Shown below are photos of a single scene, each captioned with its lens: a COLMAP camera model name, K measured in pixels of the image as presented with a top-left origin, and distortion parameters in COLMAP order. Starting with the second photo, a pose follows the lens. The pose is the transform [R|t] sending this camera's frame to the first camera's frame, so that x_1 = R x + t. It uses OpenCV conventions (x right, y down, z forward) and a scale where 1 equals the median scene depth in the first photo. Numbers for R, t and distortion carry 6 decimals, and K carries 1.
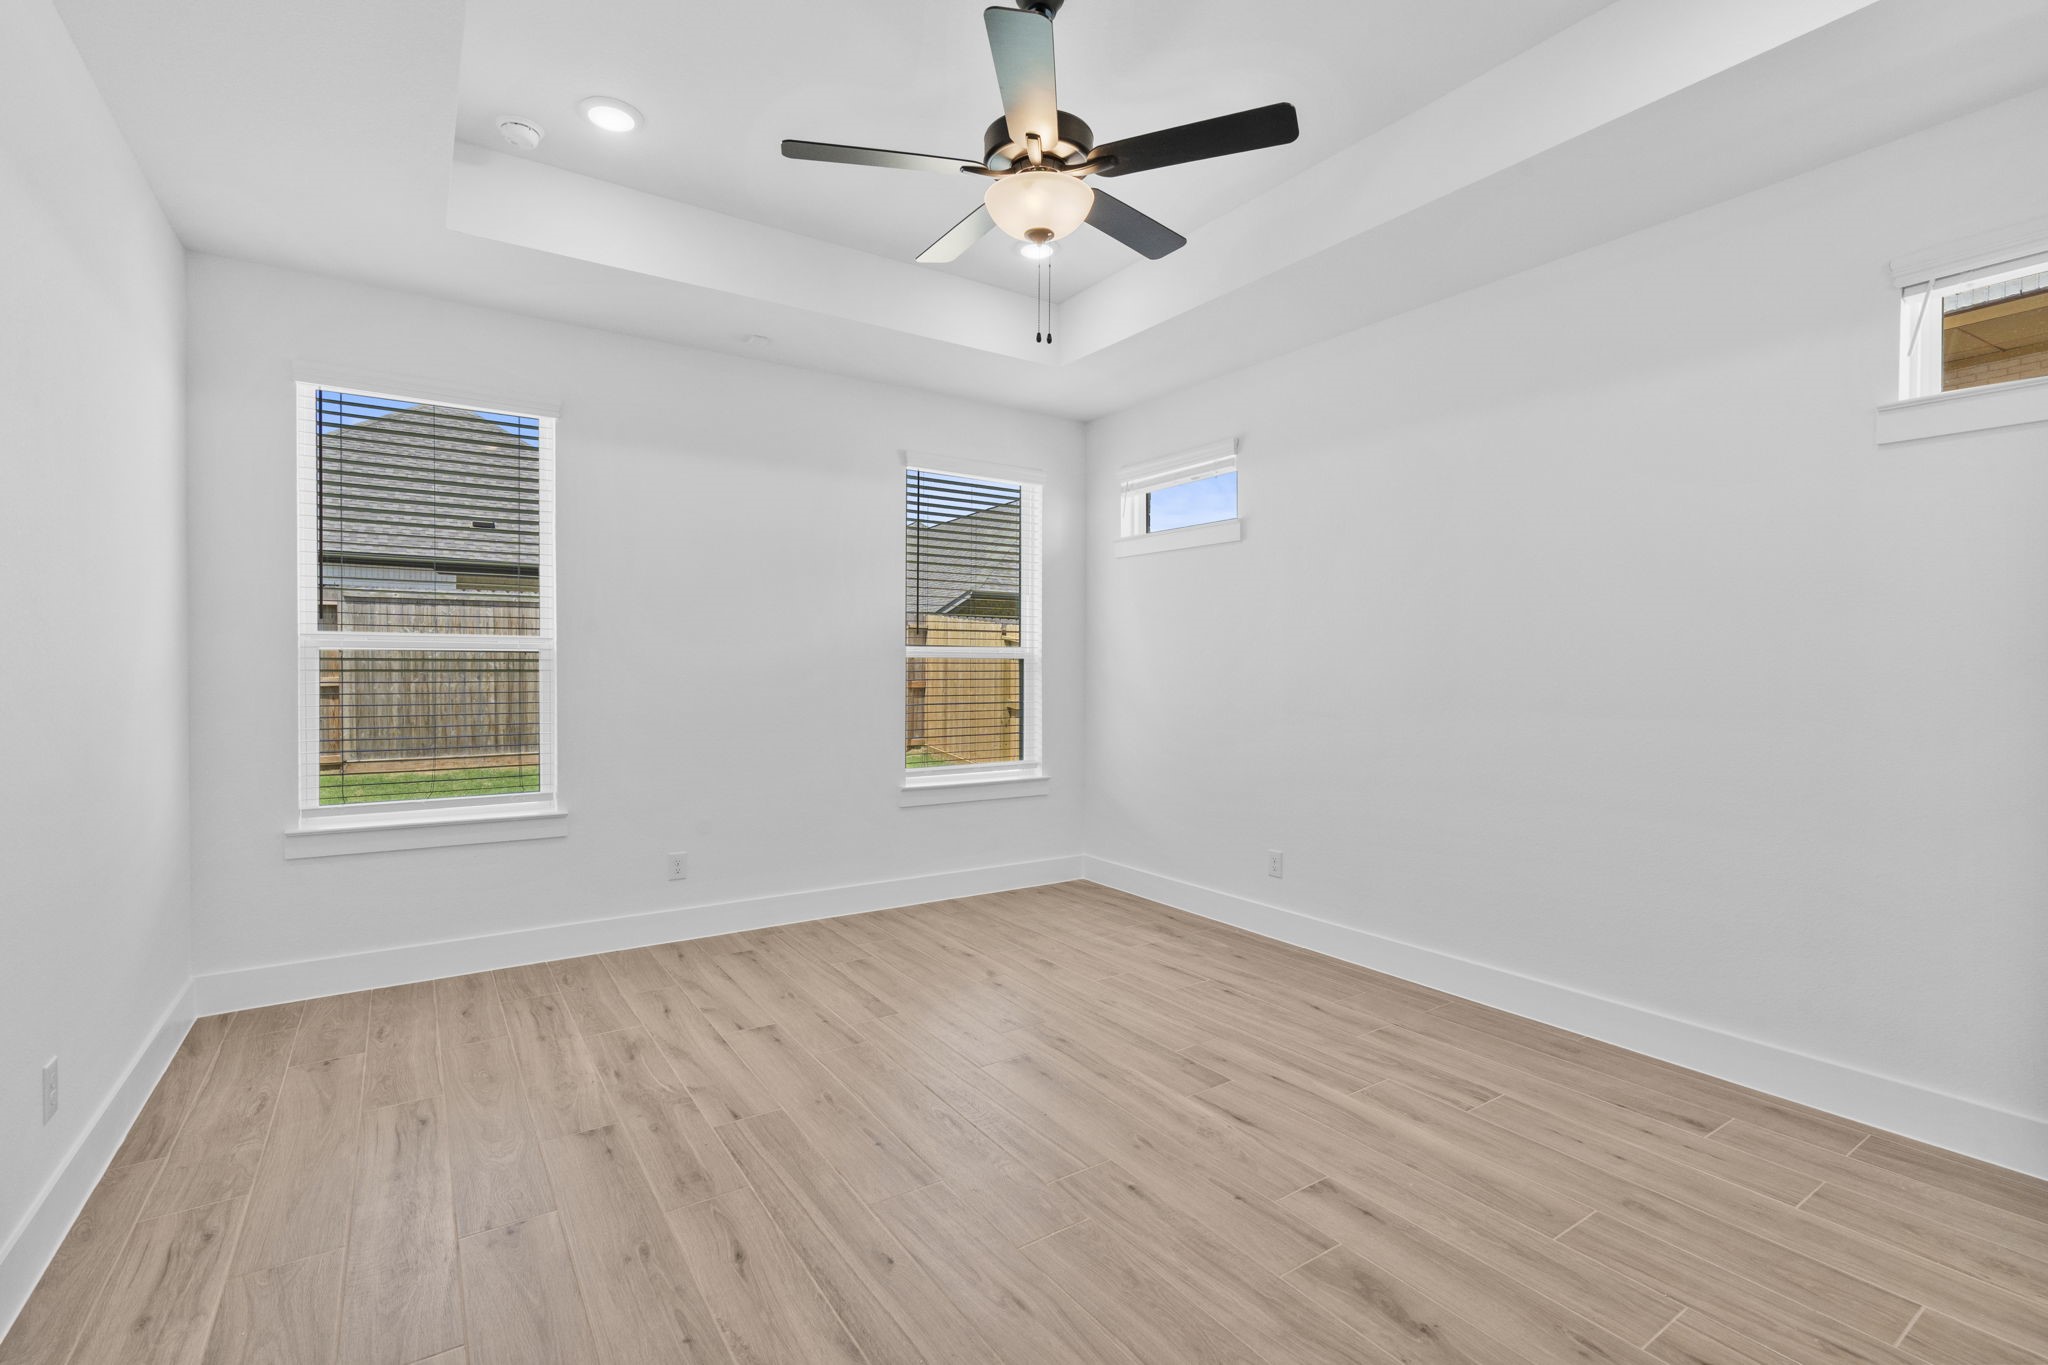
lens RADIAL K [[924.1, 0, 1027.9], [0, 924.1, 679.5], [0, 0, 1]] dist [-0.003429, 0.000147]
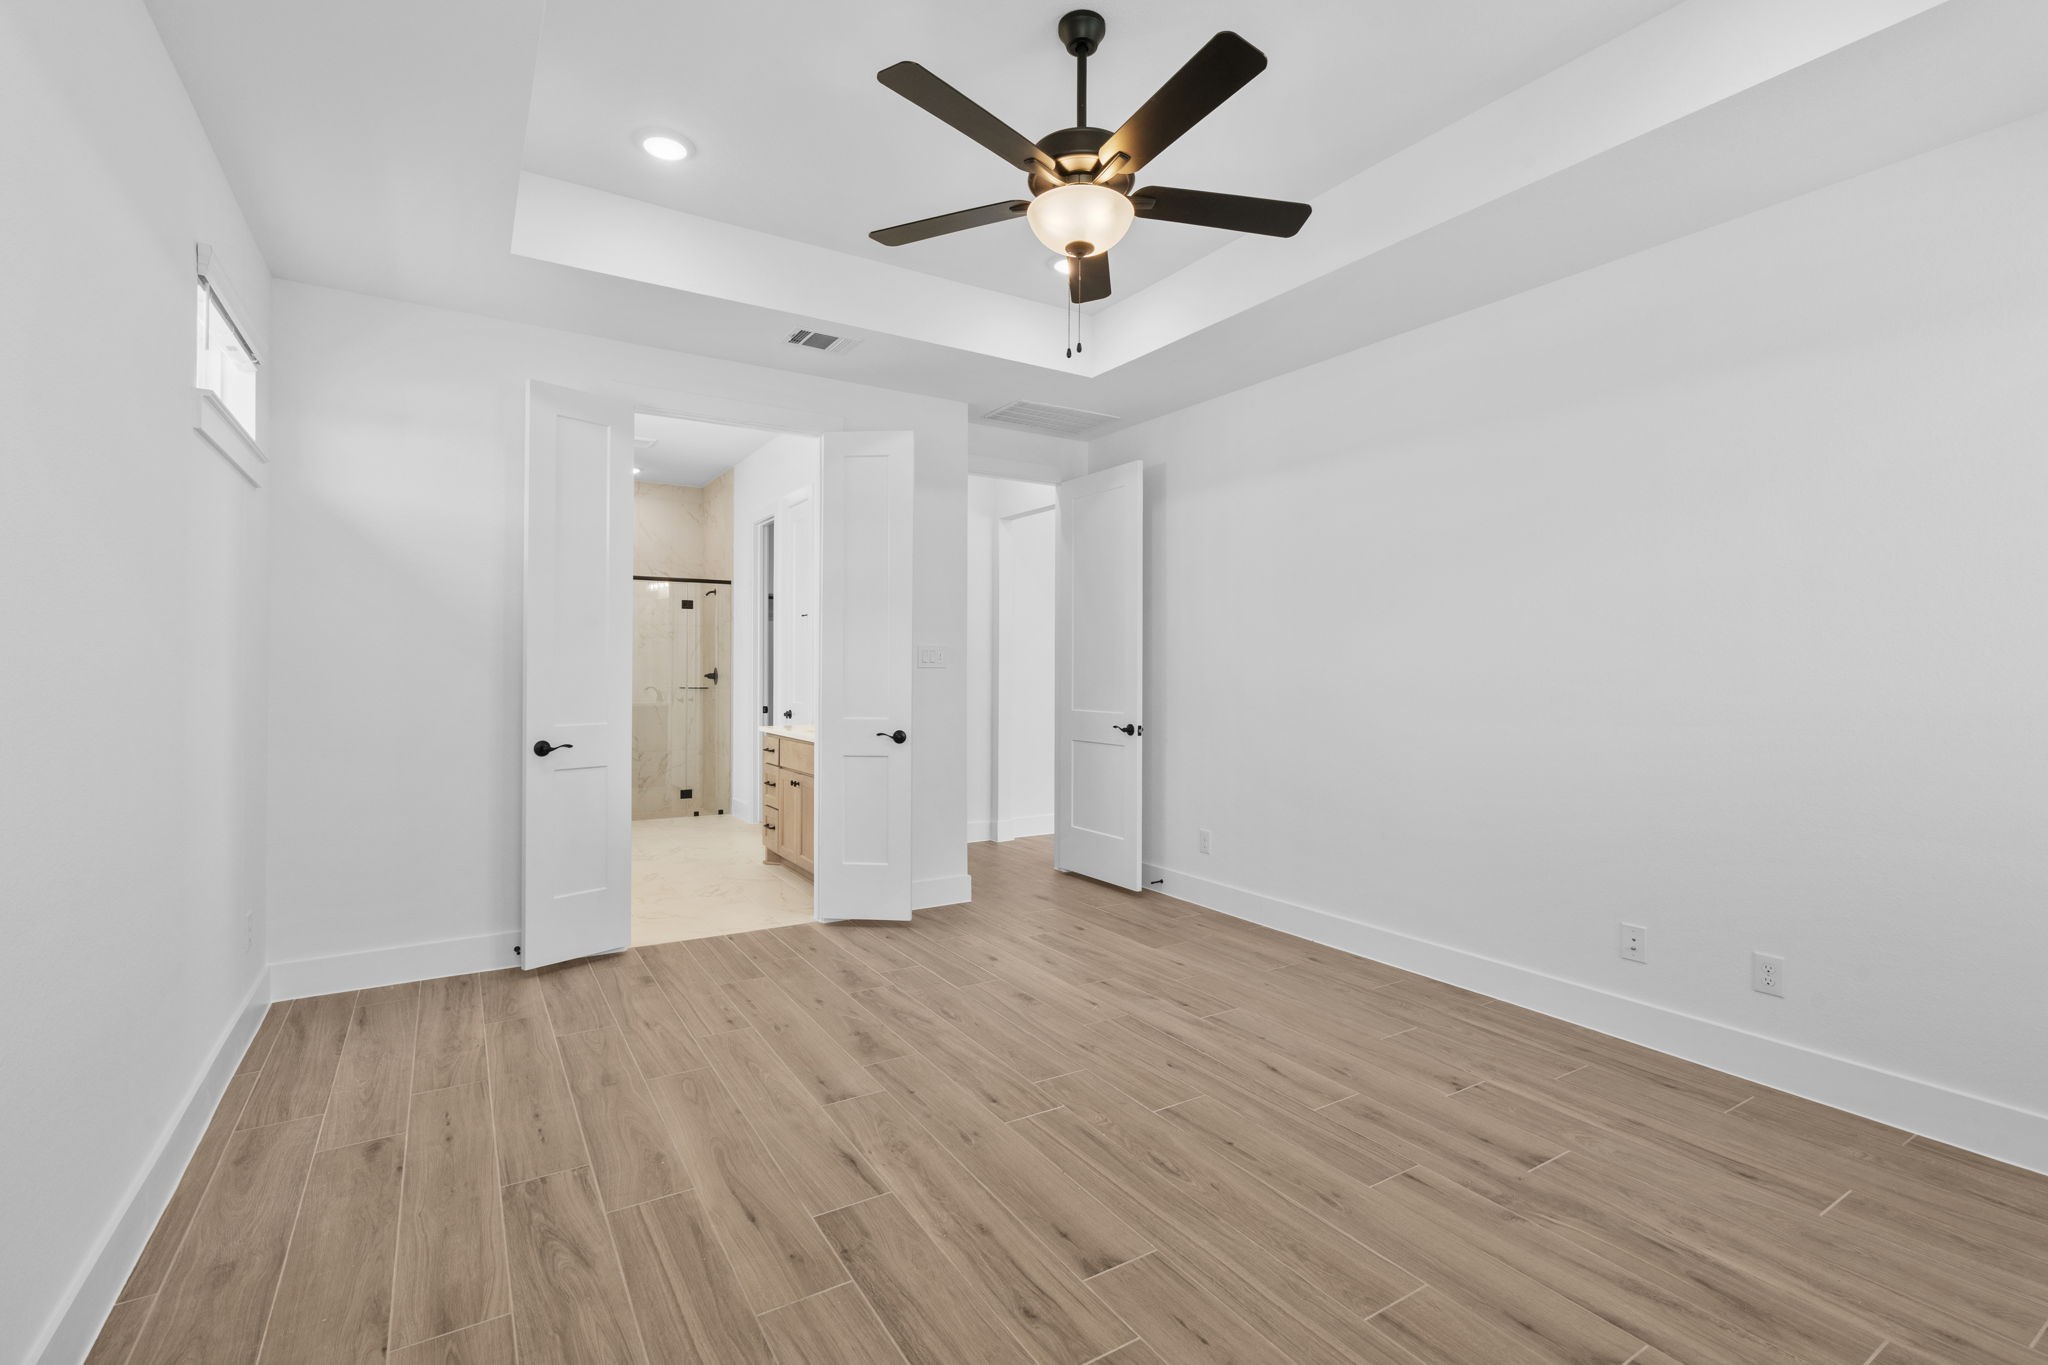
lens RADIAL K [[924.1, 0, 1027.9], [0, 924.1, 679.5], [0, 0, 1]] dist [-0.003429, 0.000147]
pose [[-0.999283, -0.010525, 0.036373, 0.026394], [-0.009602, 0.999630, 0.025458, -0.027055], [-0.036627, 0.025091, -0.999014, 1.908355]]
